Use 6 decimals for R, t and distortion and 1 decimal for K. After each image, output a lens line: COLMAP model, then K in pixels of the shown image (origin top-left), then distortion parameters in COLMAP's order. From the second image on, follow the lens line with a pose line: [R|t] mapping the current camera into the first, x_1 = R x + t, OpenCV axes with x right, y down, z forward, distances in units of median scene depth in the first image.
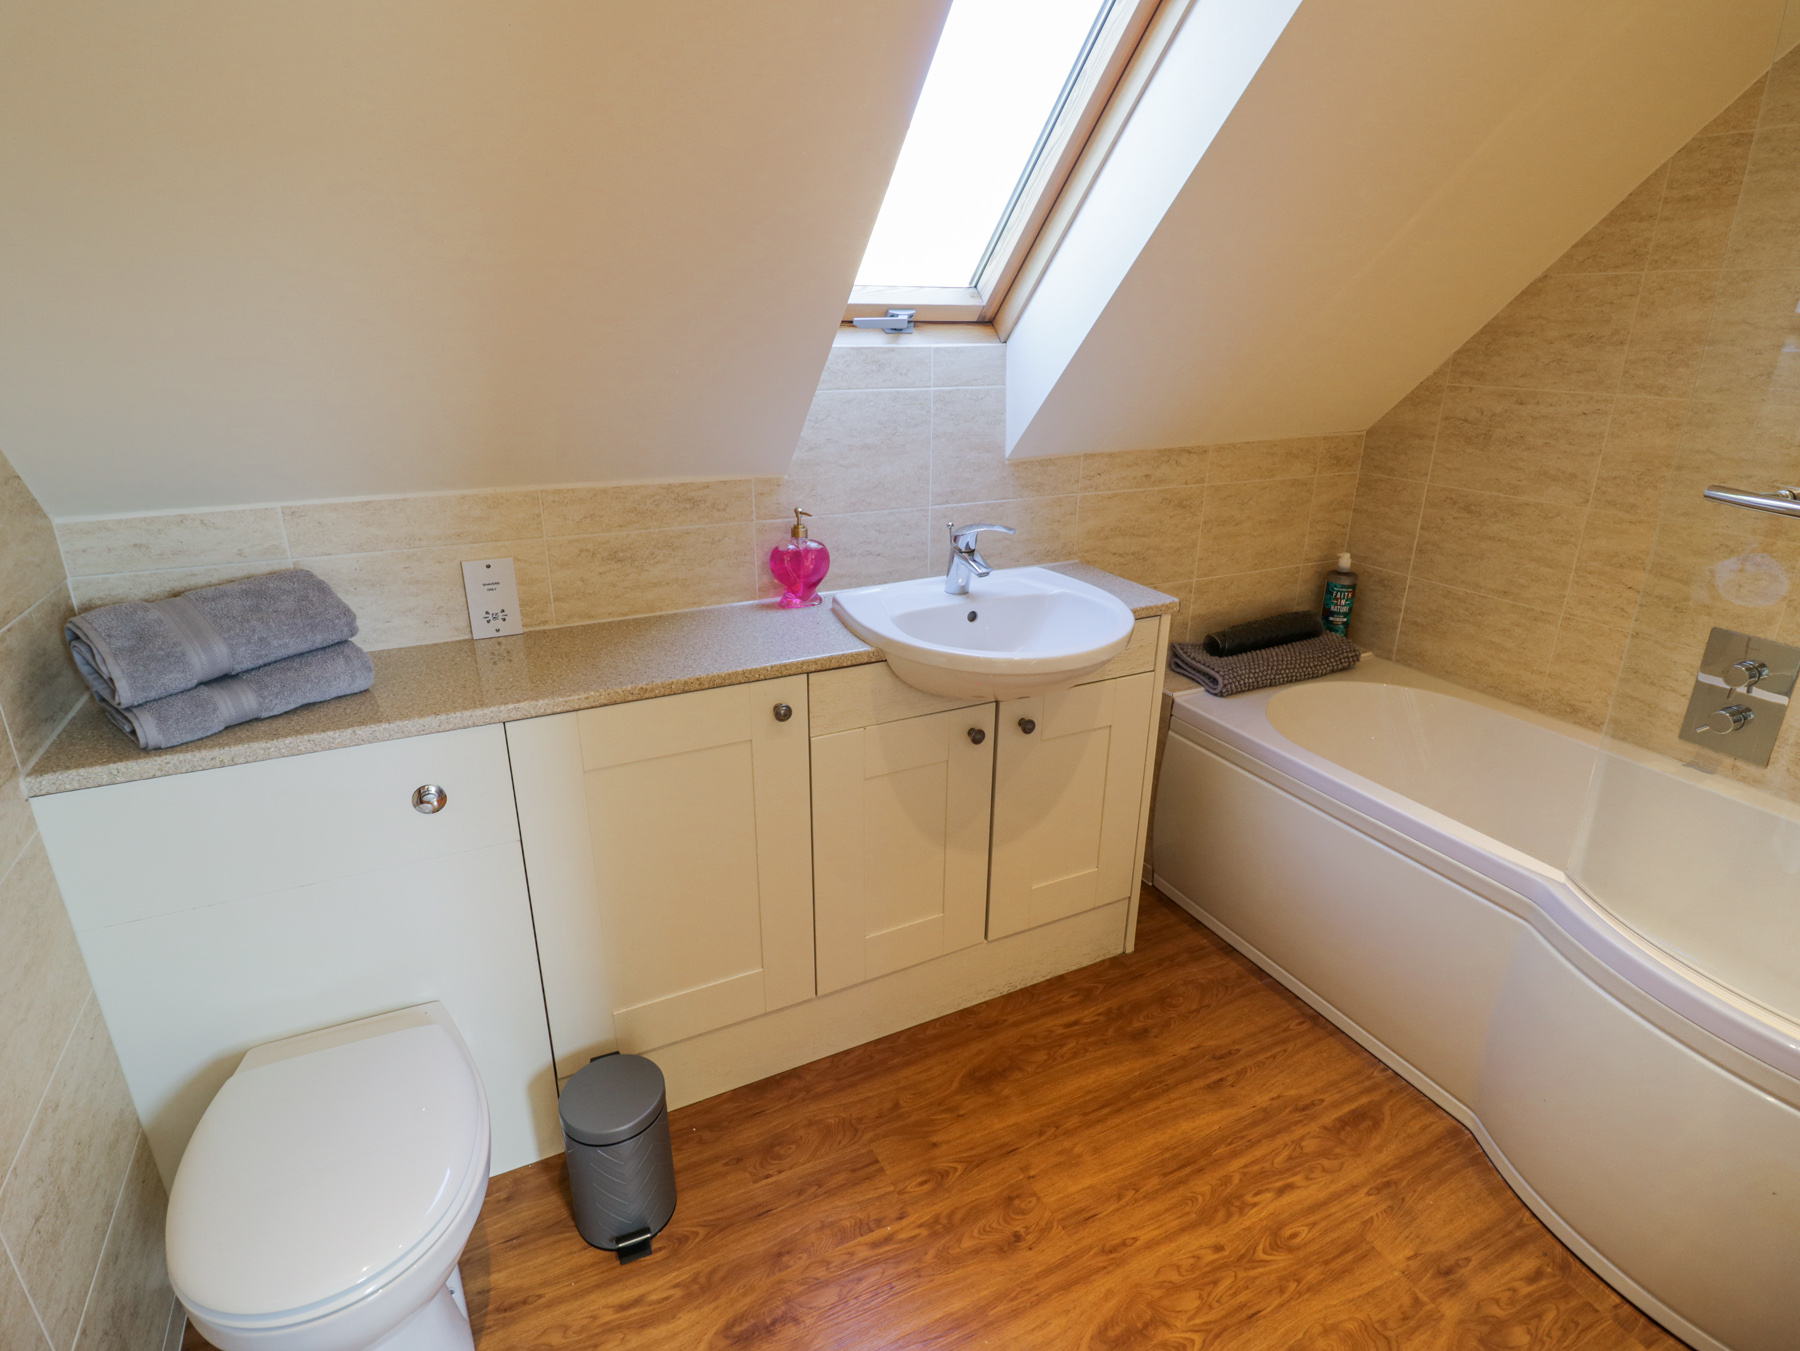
lens RADIAL K [[934.4, 0, 896.1], [0, 934.4, 658.4], [0, 0, 1]] dist [0.000730, -0.013844]
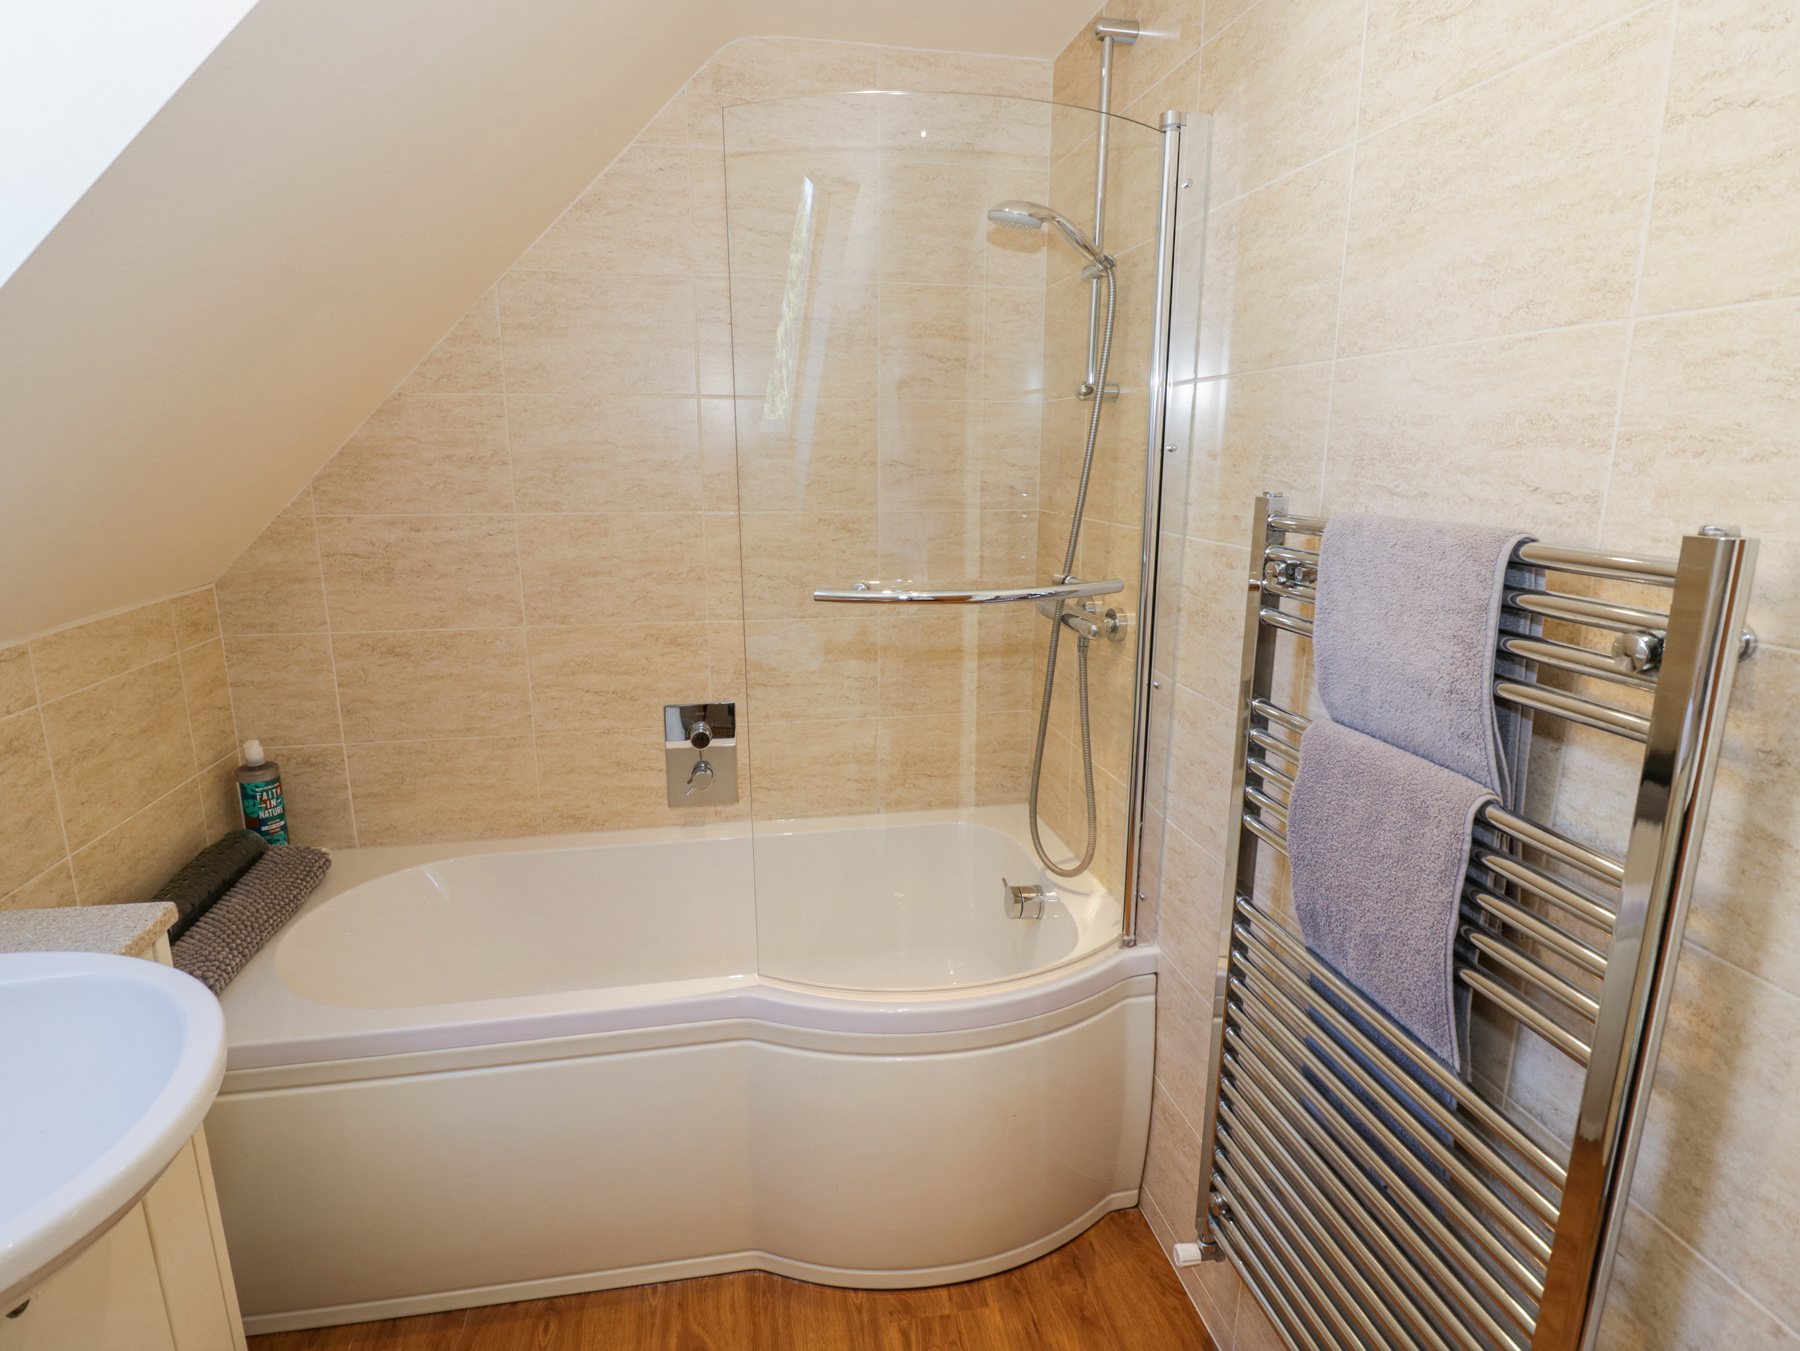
lens RADIAL K [[934.4, 0, 896.1], [0, 934.4, 658.4], [0, 0, 1]] dist [0.000730, -0.013844]
pose [[0.264848, -0.214222, 0.940194, -0.083609], [0.322223, 0.938626, 0.123097, -0.118248], [-0.908861, 0.270350, 0.317621, 0.321872]]
